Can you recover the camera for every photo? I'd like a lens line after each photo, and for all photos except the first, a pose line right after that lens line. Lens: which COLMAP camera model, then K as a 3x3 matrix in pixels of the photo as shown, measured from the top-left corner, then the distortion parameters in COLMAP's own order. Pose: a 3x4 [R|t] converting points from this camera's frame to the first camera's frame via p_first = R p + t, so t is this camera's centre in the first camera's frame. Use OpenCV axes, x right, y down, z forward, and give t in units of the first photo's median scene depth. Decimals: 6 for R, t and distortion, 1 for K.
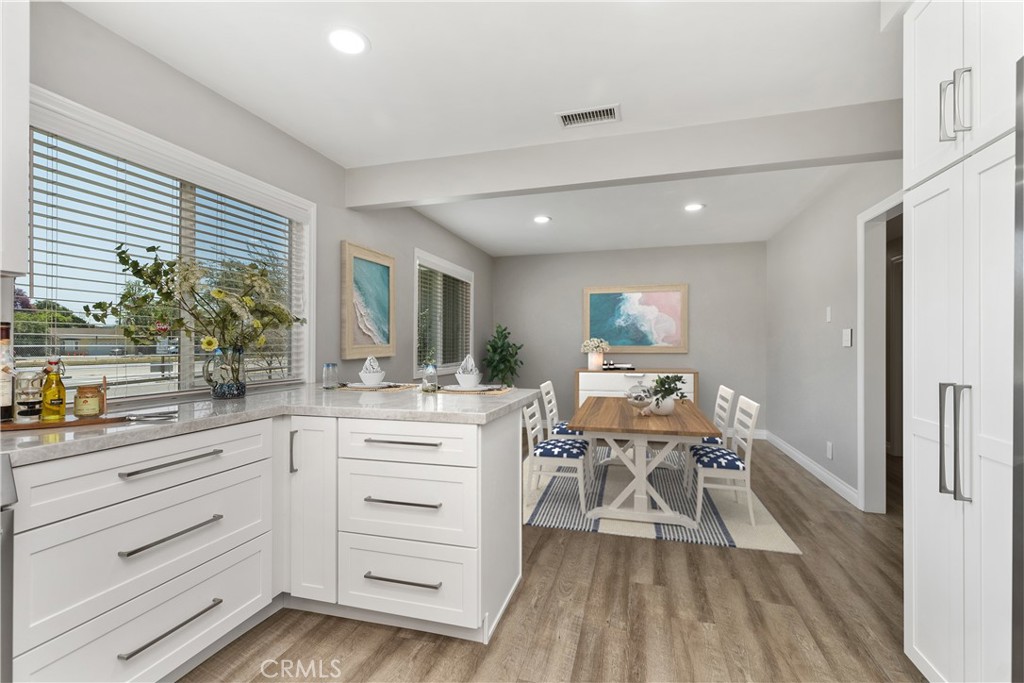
lens RADIAL K [[461.5, 0, 510.9], [0, 461.5, 340.3], [0, 0, 1]] dist [0.005029, -0.000320]
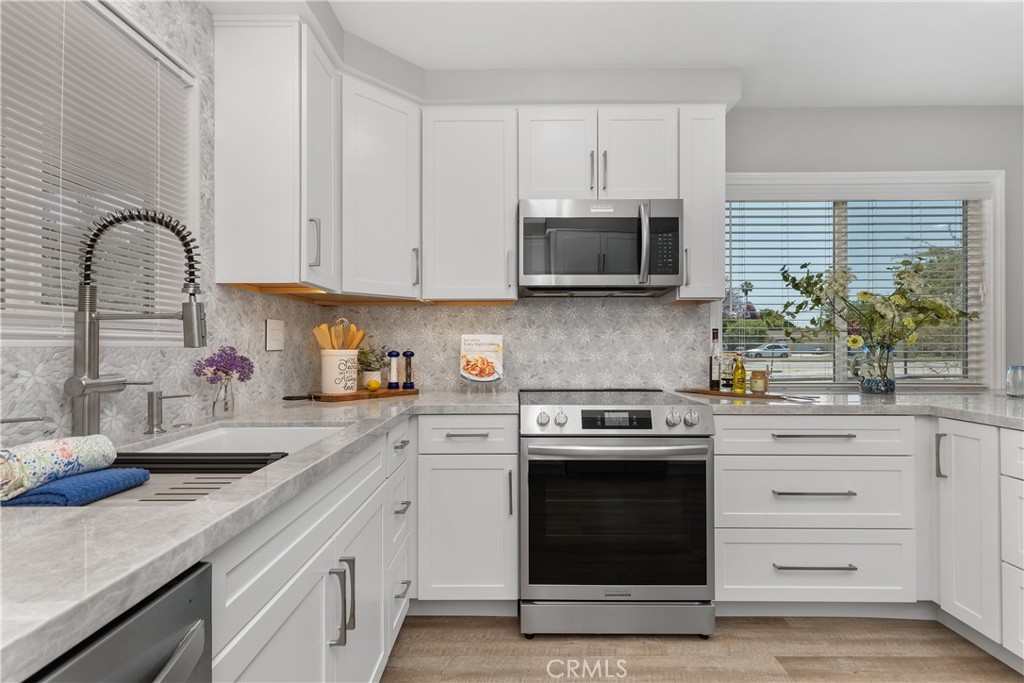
lens RADIAL K [[468.9, 0, 509.6], [0, 468.9, 340.2], [0, 0, 1]] dist [0.011235, -0.000560]
pose [[0.266229, -0.008526, -0.963872, 0.228136], [0.007753, 0.999947, -0.006704, 0.005581], [0.963879, -0.005688, 0.266281, -0.101614]]
